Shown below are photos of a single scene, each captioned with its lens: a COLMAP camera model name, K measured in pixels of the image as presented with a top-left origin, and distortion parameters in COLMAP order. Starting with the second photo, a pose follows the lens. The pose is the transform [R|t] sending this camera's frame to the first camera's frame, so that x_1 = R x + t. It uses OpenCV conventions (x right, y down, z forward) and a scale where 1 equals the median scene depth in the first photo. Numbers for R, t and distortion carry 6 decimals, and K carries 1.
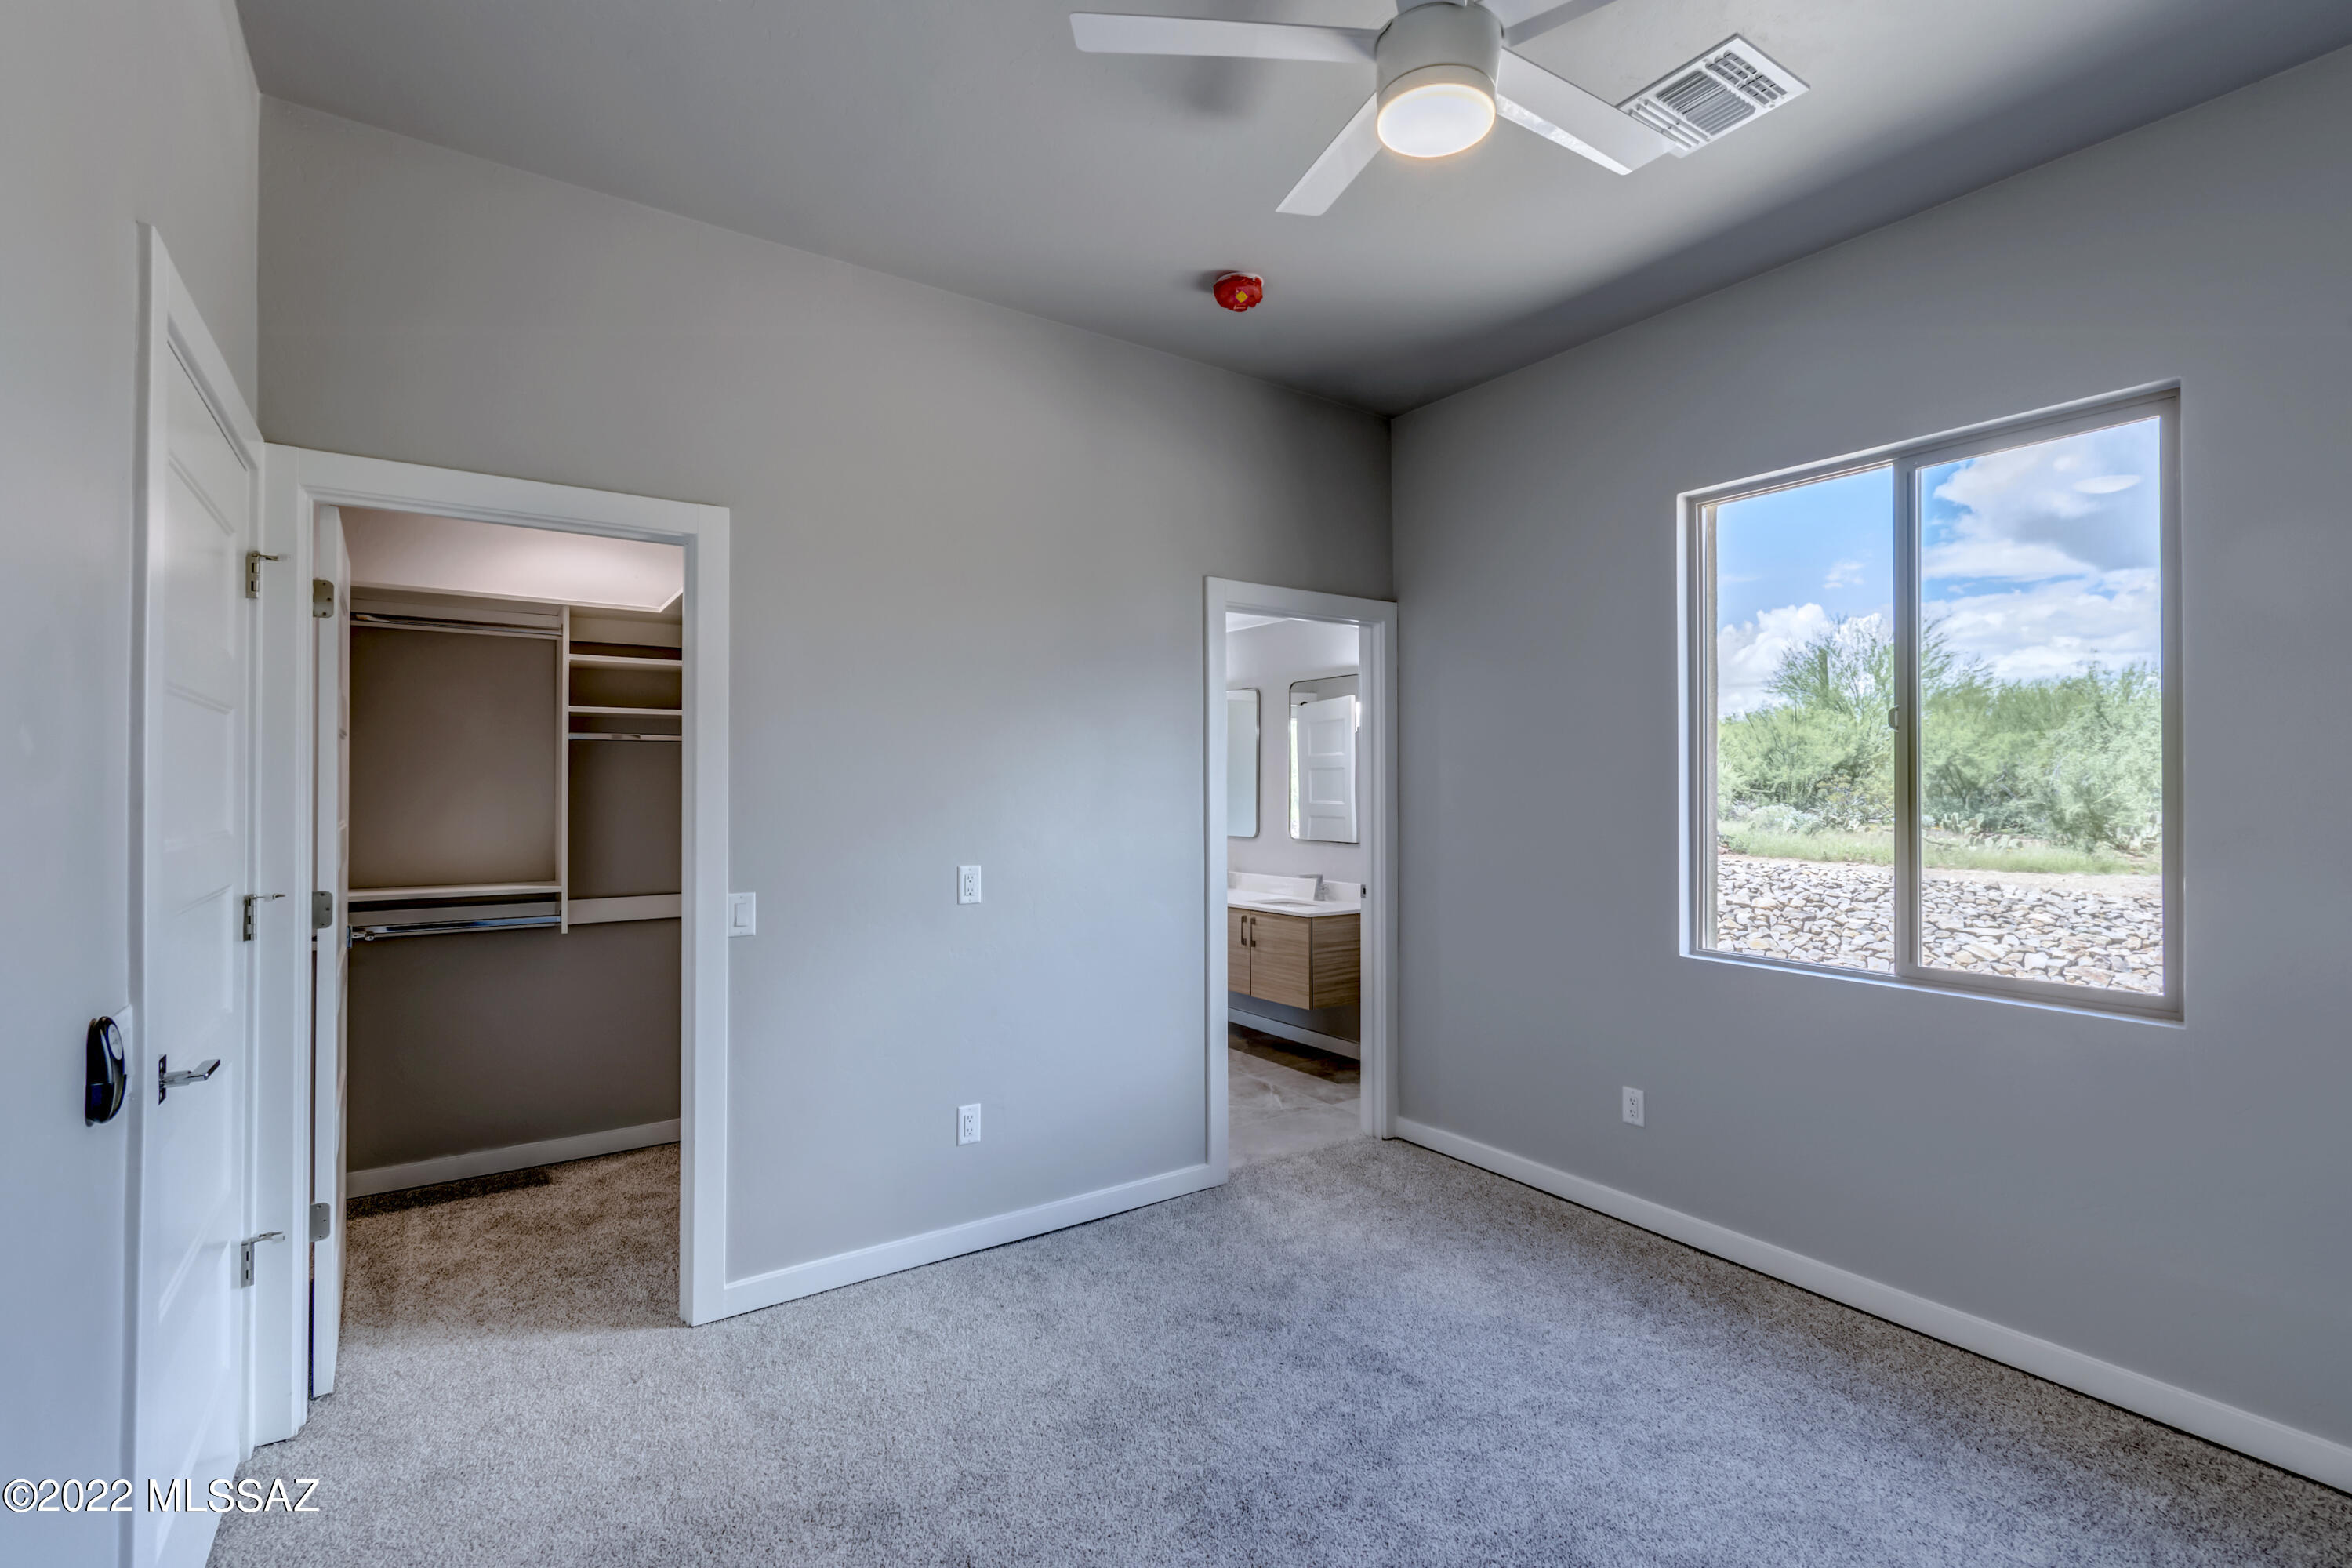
lens RADIAL K [[1055.1, 0, 1175.5], [0, 1055.1, 775.4], [0, 0, 1]] dist [0.002139, 0.000300]
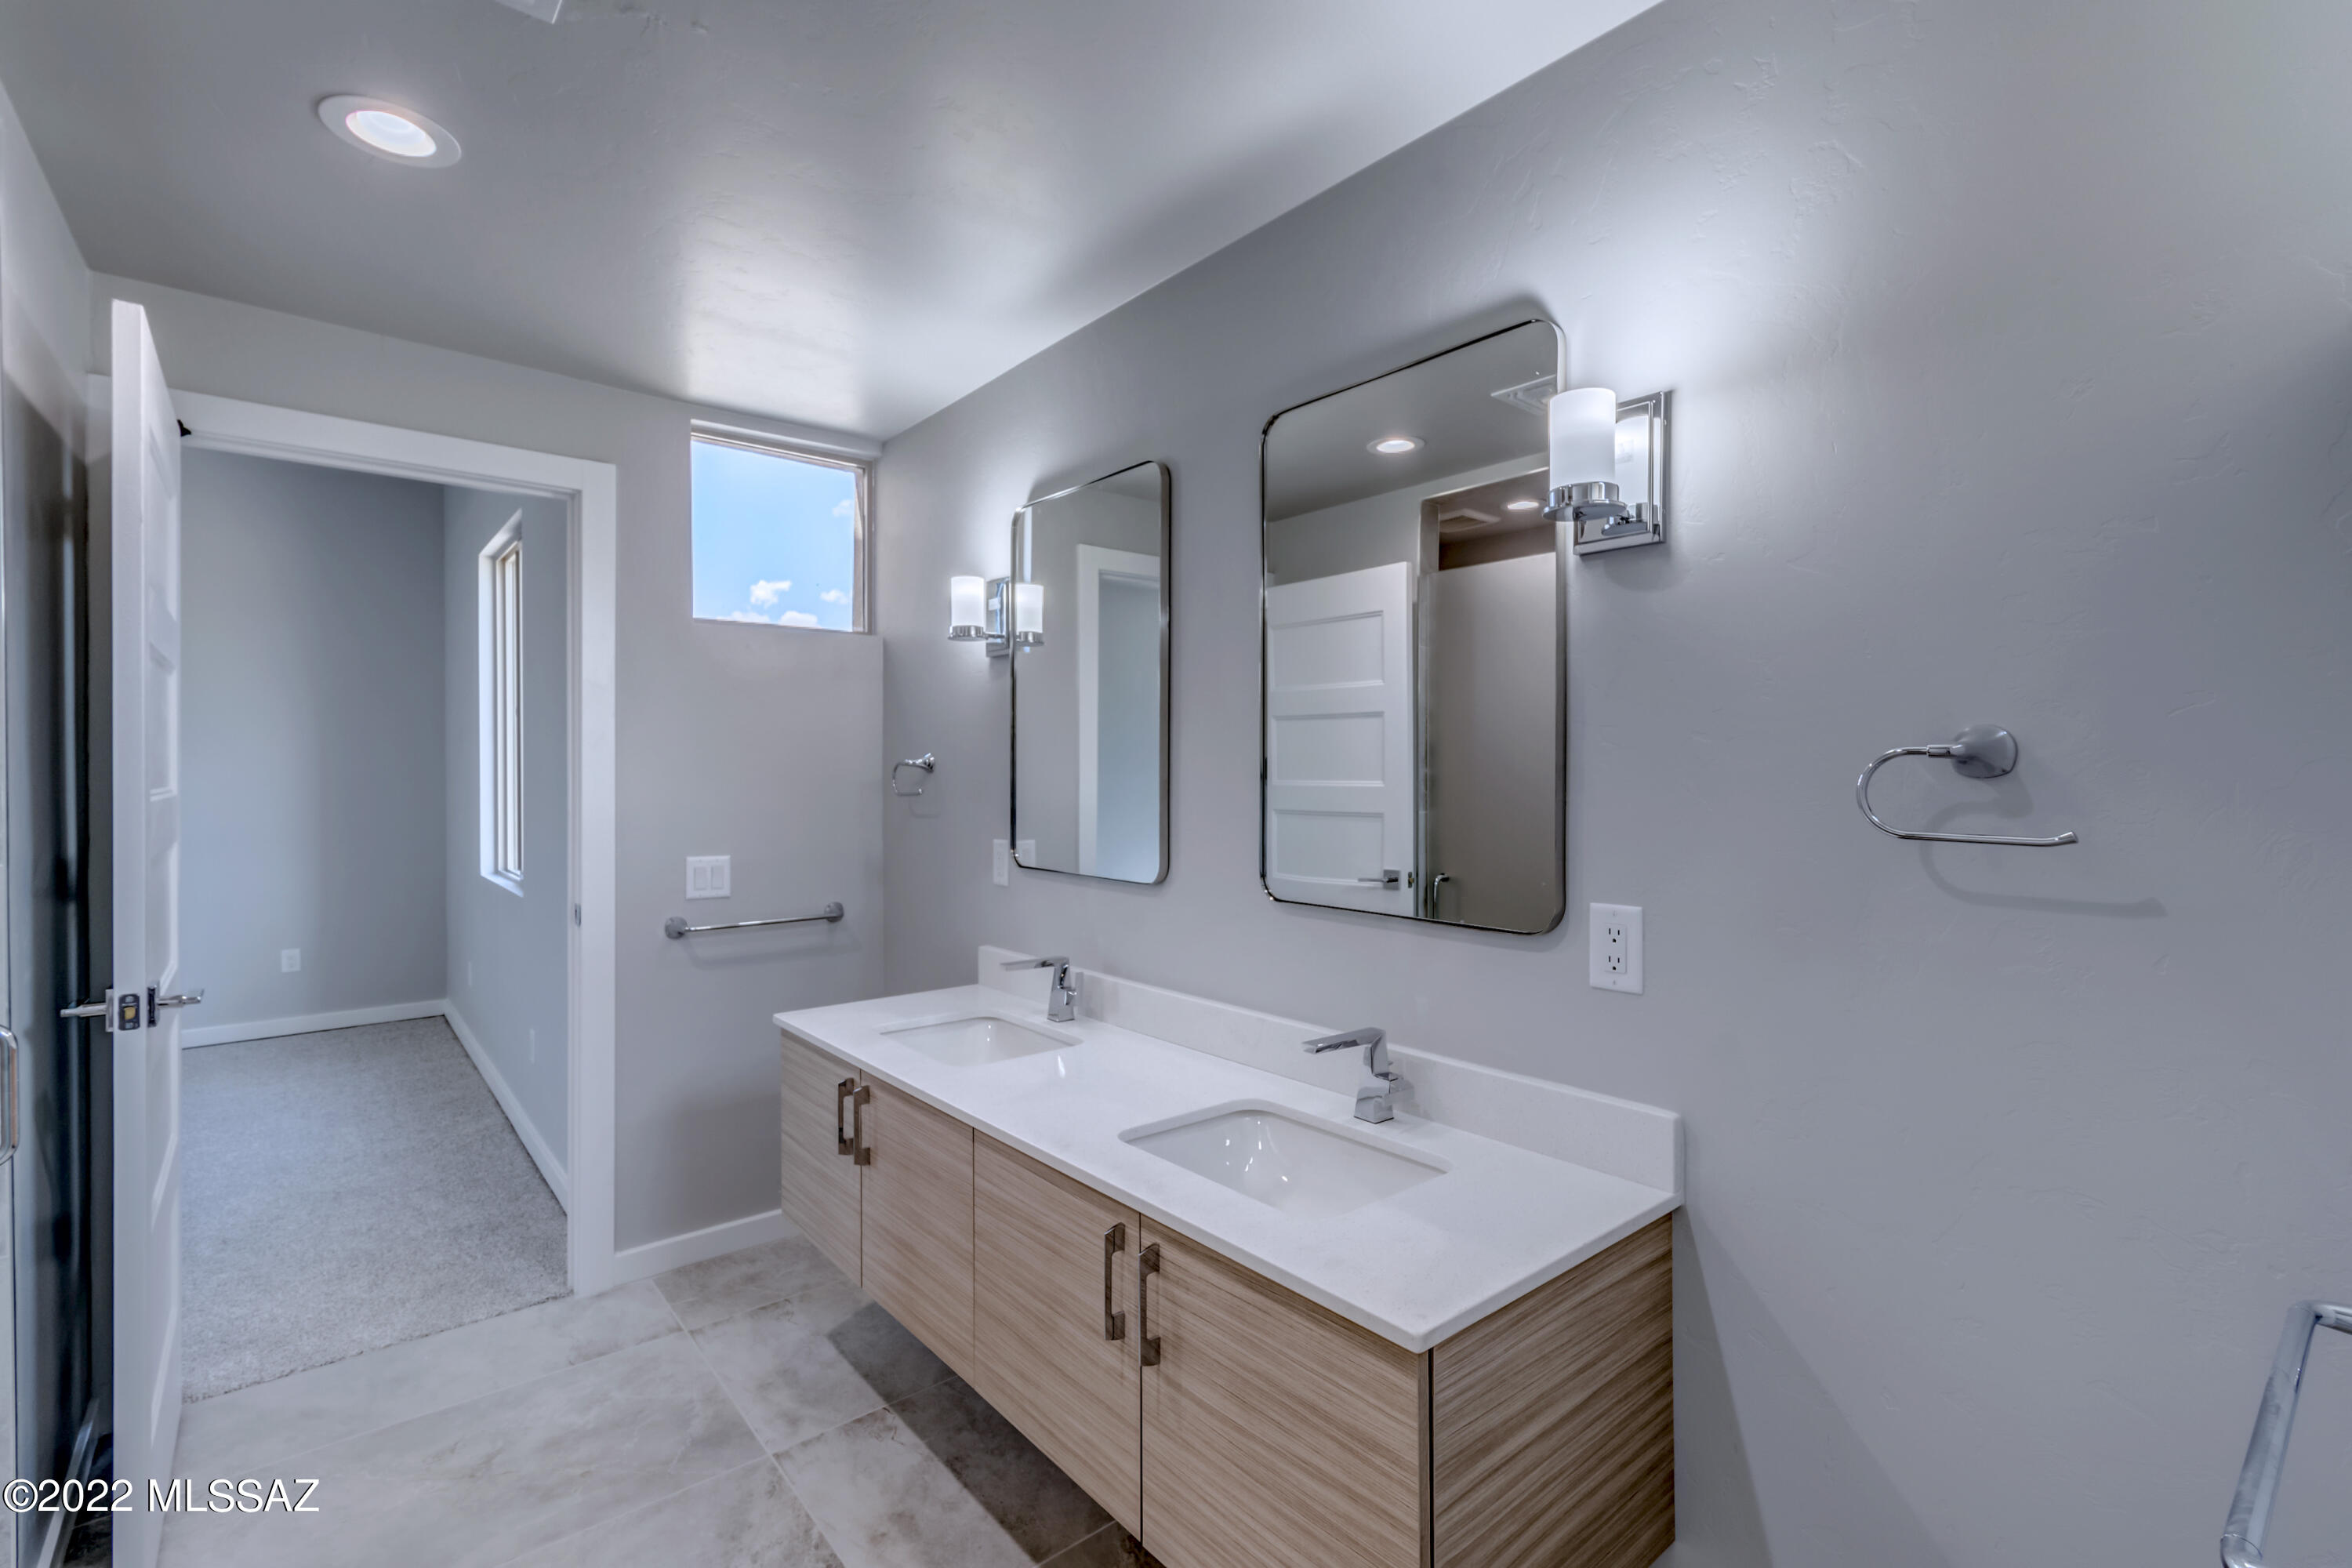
lens RADIAL K [[1055.1, 0, 1175.5], [0, 1055.1, 775.4], [0, 0, 1]] dist [0.002139, 0.000300]
pose [[0.995696, -0.000527, 0.092678, 0.055688], [0.001070, 0.999983, -0.005808, 0.024150], [-0.092674, 0.005882, 0.995679, 0.742958]]
